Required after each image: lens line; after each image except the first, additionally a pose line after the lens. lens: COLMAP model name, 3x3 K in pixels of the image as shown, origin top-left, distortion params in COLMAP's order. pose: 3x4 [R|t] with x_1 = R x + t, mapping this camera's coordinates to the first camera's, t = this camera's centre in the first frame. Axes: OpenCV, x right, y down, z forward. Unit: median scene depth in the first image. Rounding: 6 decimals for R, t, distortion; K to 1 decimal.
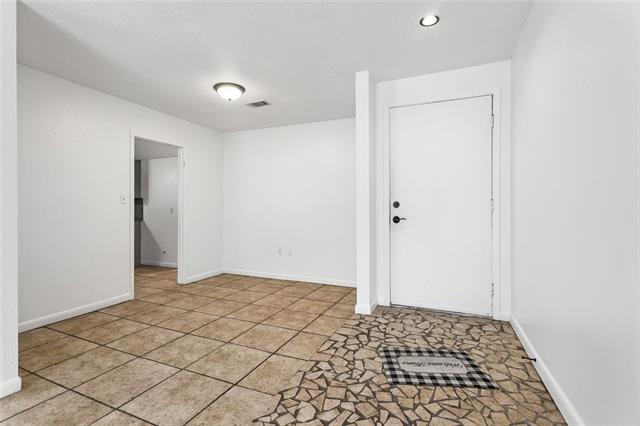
lens RADIAL K [[301.8, 0, 321.5], [0, 301.8, 212.3], [0, 0, 1]] dist [0.002836, -0.000747]
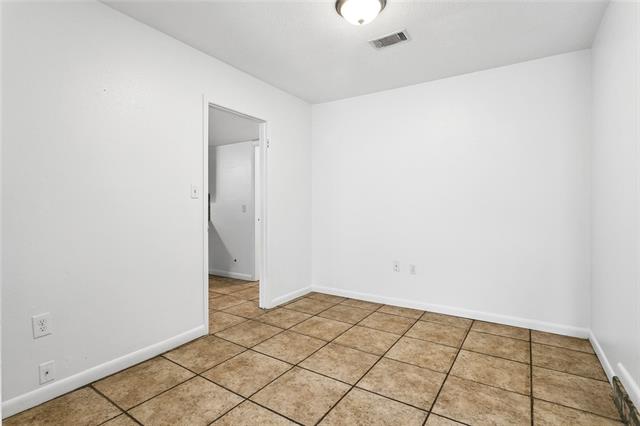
lens RADIAL K [[312.3, 0, 318.0], [0, 312.3, 211.5], [0, 0, 1]] dist [-0.006195, 0.000172]
pose [[0.986277, 0.000268, -0.165102, -0.235284], [-0.000251, 1.000000, 0.000123, 0.003252], [0.165102, -0.000079, 0.986277, 0.308129]]
